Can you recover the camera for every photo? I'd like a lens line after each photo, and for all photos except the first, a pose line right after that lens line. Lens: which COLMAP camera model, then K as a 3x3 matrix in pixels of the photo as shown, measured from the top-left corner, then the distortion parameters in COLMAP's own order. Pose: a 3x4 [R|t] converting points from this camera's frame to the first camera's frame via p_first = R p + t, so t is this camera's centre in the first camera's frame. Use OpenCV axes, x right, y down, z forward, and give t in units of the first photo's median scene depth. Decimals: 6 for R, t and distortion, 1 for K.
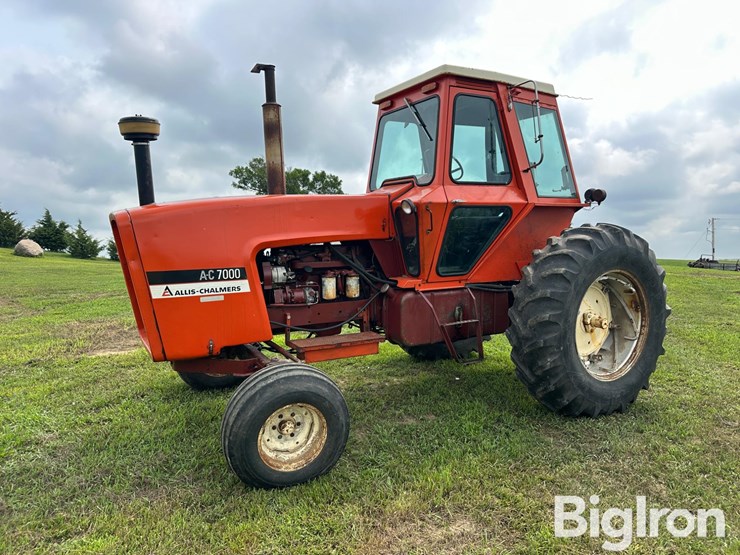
lens RADIAL K [[524.8, 0, 368.5], [0, 524.8, 276.2], [0, 0, 1]] dist [0.085967, -0.110895]
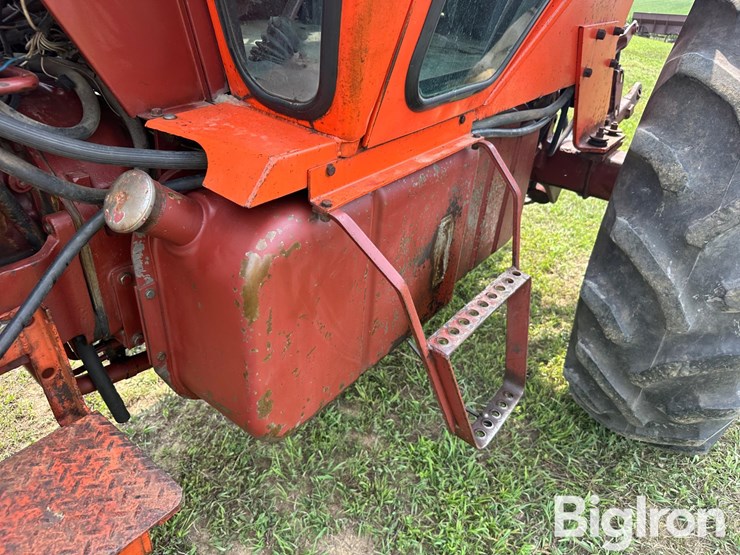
lens RADIAL K [[530.1, 0, 369.9], [0, 530.1, 273.9], [0, 0, 1]] dist [0.040864, -0.064662]
pose [[0.915552, -0.148390, 0.373825, 0.035630], [-0.029738, 0.901930, 0.430856, -0.031634], [-0.401099, -0.405588, 0.821351, 0.847017]]
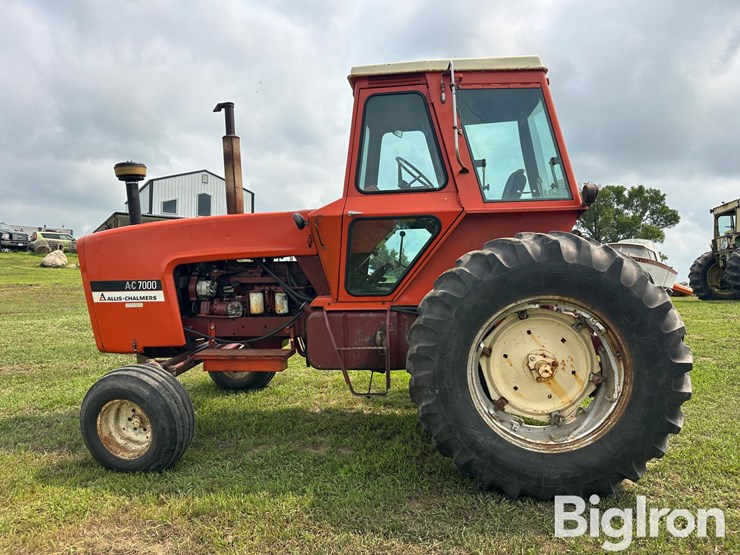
lens RADIAL K [[524.8, 0, 368.5], [0, 524.8, 276.2], [0, 0, 1]] dist [0.085967, -0.110895]
pose [[0.799056, 0.013525, -0.601104, 0.735474], [-0.042646, 0.998504, -0.034222, -0.004046], [0.599742, 0.052980, 0.798438, 0.298159]]
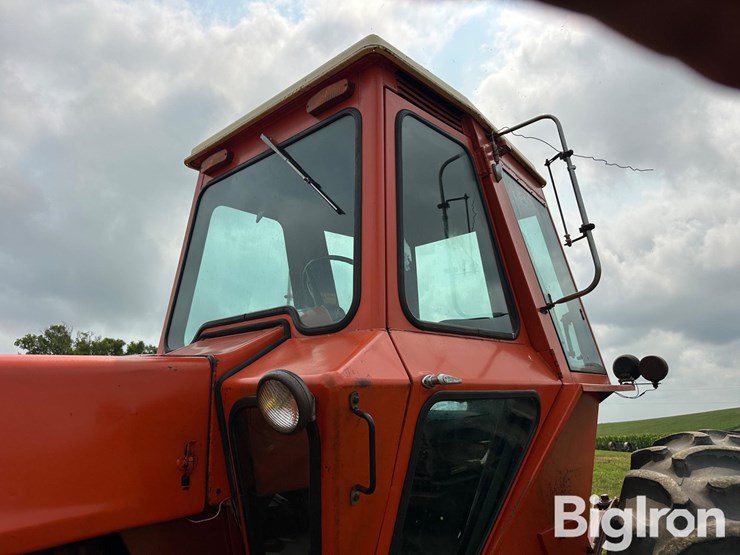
lens RADIAL K [[530.1, 0, 369.9], [0, 530.1, 273.9], [0, 0, 1]] dist [0.040864, -0.064662]
pose [[0.953255, 0.054487, 0.297212, 0.033374], [0.045266, 0.946758, -0.318749, -0.103123], [-0.298756, 0.317303, 0.900036, 0.709554]]
